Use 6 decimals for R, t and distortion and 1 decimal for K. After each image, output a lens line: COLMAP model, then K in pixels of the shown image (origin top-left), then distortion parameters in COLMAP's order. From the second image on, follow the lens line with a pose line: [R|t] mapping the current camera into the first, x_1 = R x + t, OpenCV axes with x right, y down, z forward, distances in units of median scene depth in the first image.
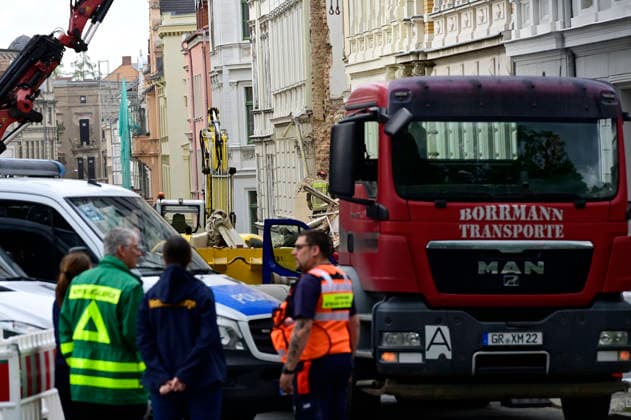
lens RADIAL K [[4683.6, 0, 492.0], [0, 4683.6, 210.0], [0, 0, 1]] dist [0.482617, -19.460070]
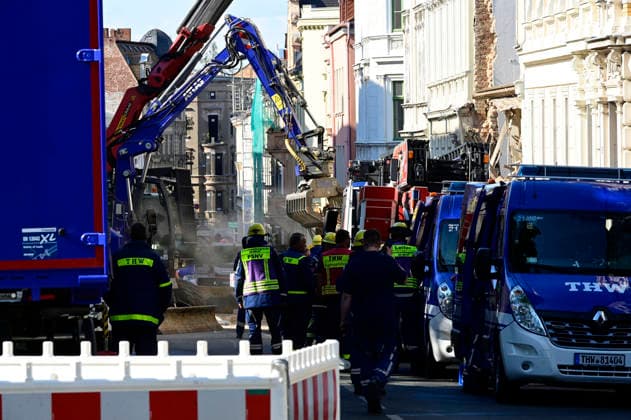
lens RADIAL K [[4066.3, 0, 315.5], [0, 4066.3, 210.0], [0, 0, 1]] dist [-0.152572, 34.461071]
pose [[0.998423, 0.028870, -0.048155, -0.027514], [-0.029027, 0.999575, -0.002547, 0.002923], [0.048061, 0.003941, 0.998837, 0.165719]]
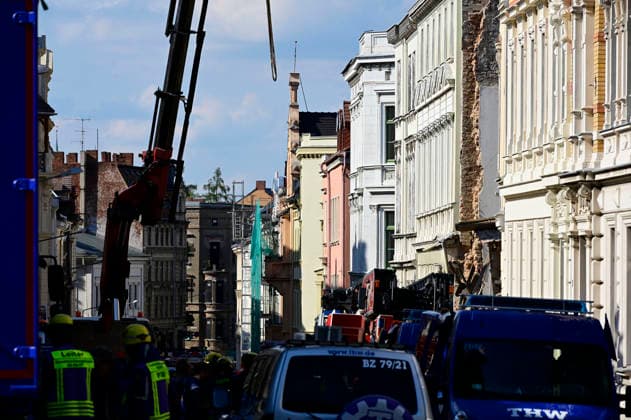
lens RADIAL K [[4310.5, 0, 315.5], [0, 4310.5, 210.0], [0, 0, 1]] dist [-0.029328, 22.262138]
pose [[0.997119, 0.045792, -0.060468, -0.013474], [-0.047872, 0.998294, -0.033412, 0.003899], [0.058835, 0.036211, 0.997611, 0.115327]]
